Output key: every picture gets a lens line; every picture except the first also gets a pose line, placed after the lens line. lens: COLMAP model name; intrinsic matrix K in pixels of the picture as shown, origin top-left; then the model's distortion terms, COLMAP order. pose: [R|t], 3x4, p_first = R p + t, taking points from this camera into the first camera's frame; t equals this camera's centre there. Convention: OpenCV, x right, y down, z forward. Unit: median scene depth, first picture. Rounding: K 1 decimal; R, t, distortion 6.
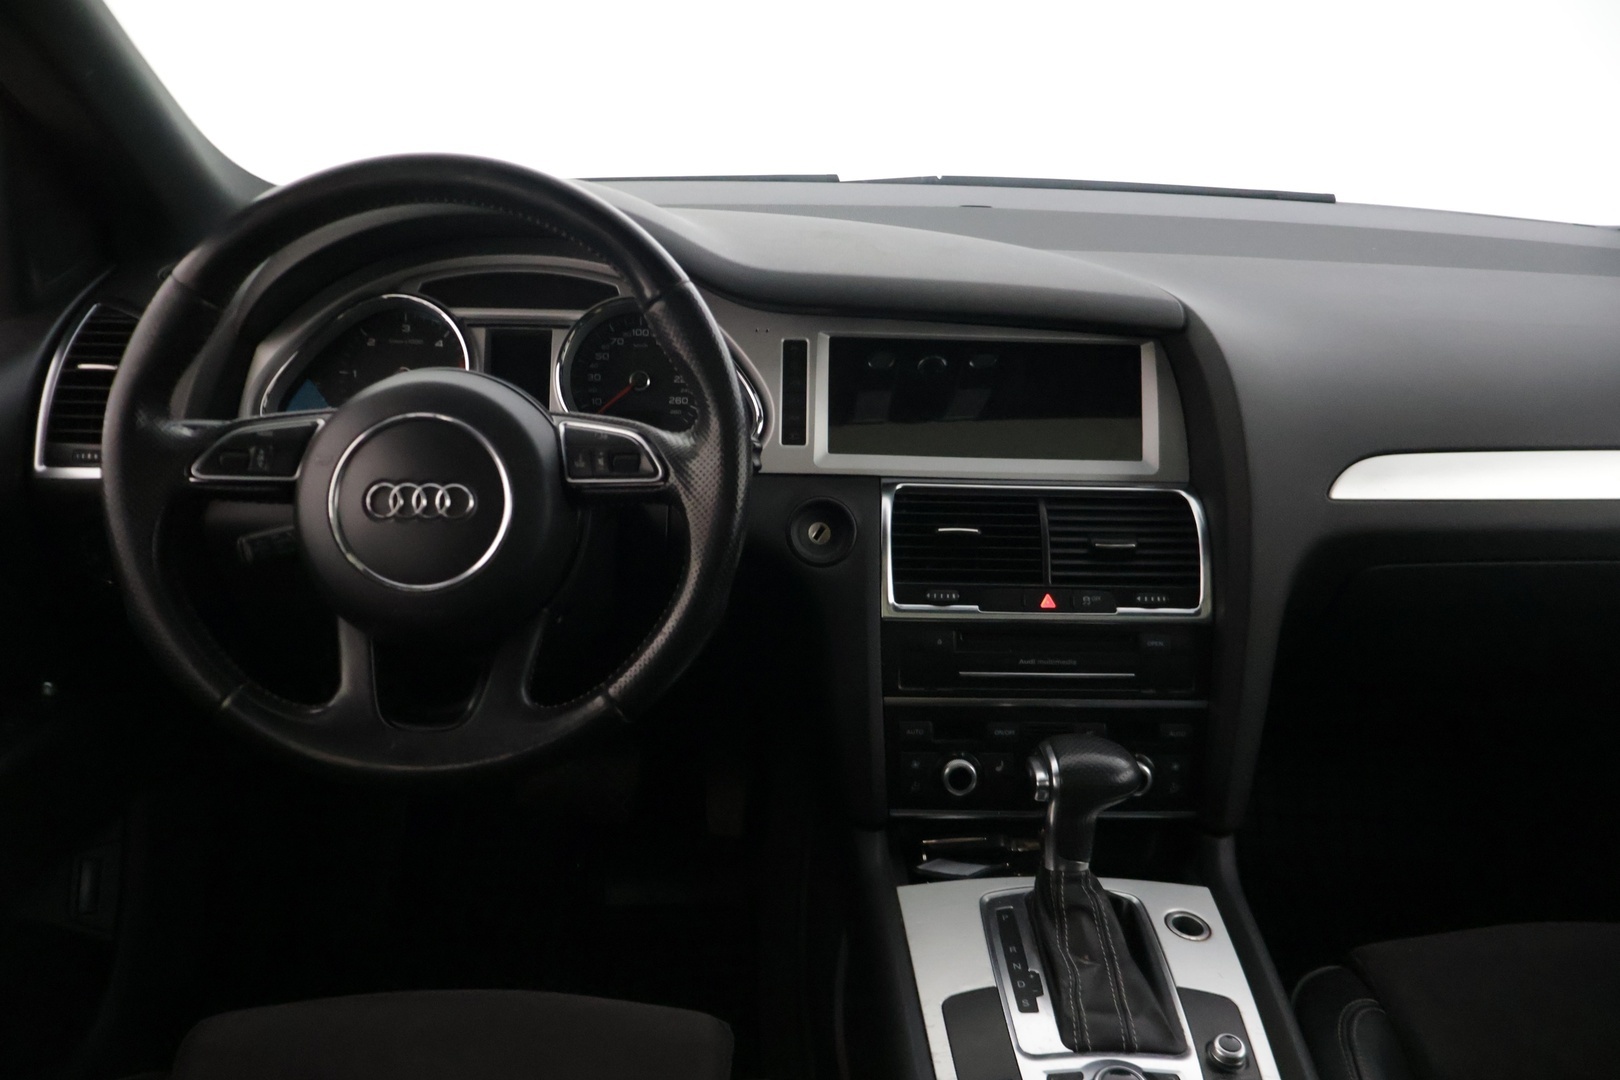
lens RADIAL K [[1385.7, 0, 805.0], [0, 1385.7, 538.3], [0, 0, 1]] dist [-0.008005, 0.017033]
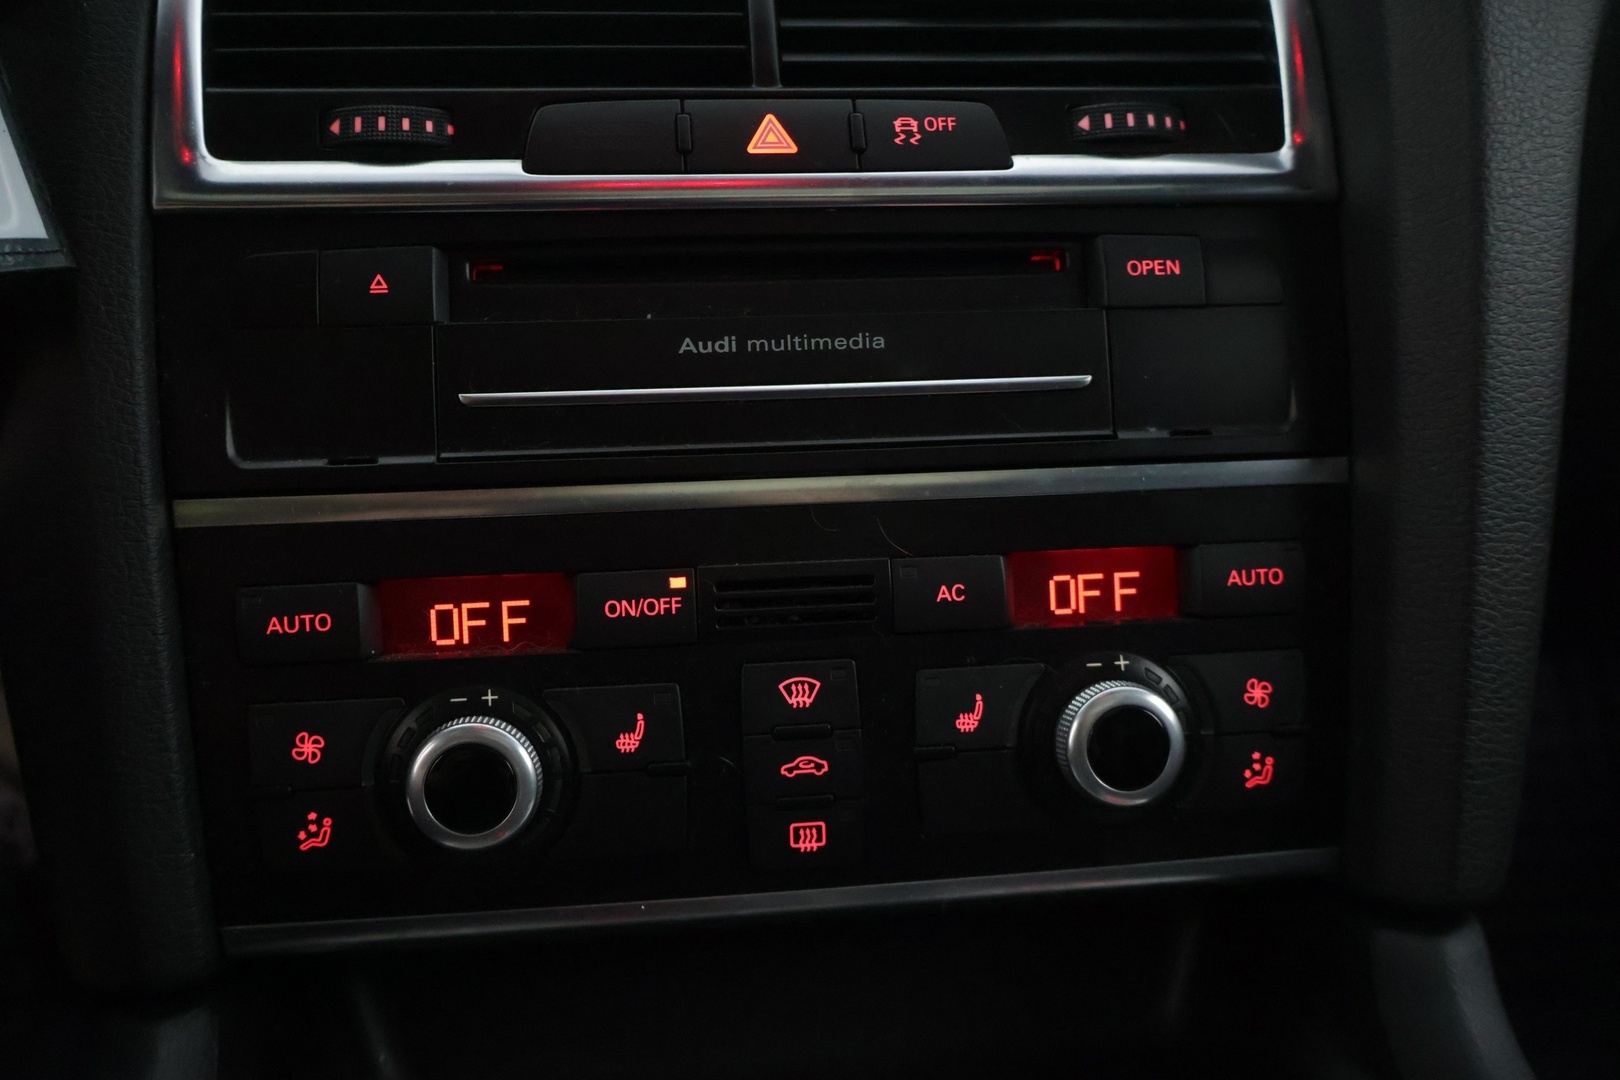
lens RADIAL K [[1385.7, 0, 807.3], [0, 1385.7, 525.5], [0, 0, 1]] dist [-0.008005, 0.017033]
pose [[0.995411, -0.059578, 0.074877, 0.158118], [0.064663, 0.995627, -0.067428, 0.145645], [-0.070533, 0.071961, 0.994910, 0.729874]]
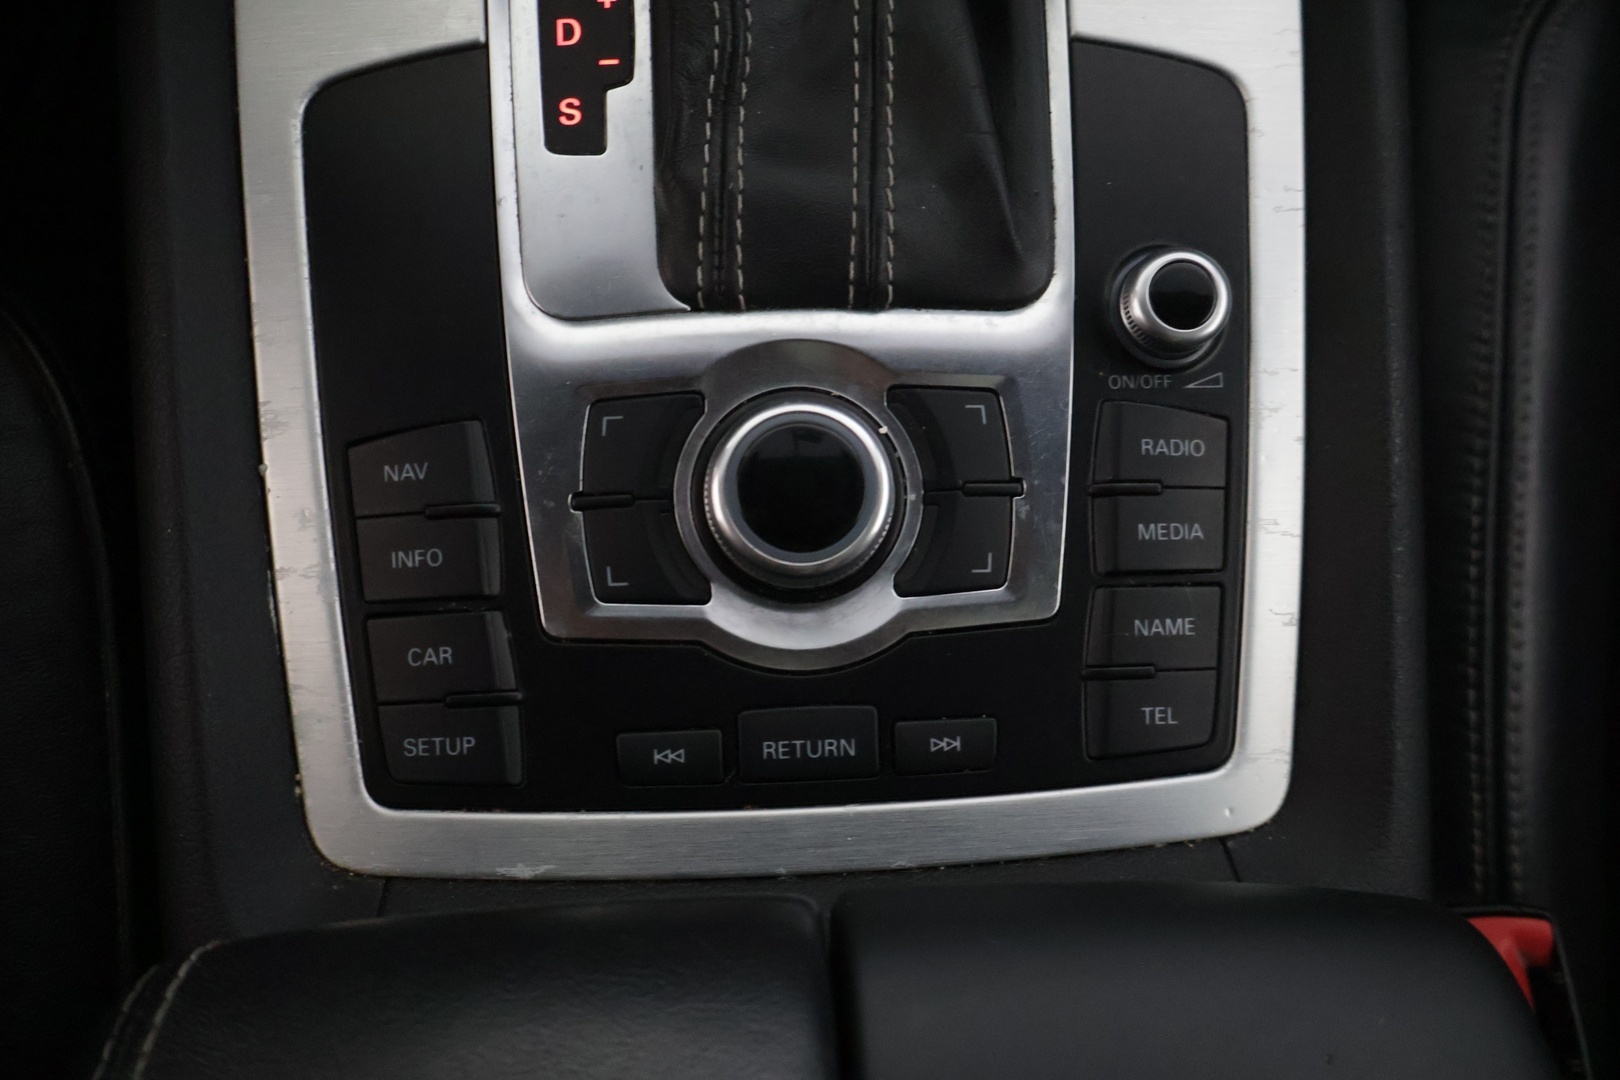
lens RADIAL K [[1385.7, 0, 805.6], [0, 1385.7, 544.4], [0, 0, 1]] dist [-0.008005, 0.017033]
pose [[0.999374, -0.011685, 0.033399, 0.172785], [-0.022306, 0.524661, 0.851019, 0.105037], [-0.027467, -0.851231, 0.524072, 0.649896]]
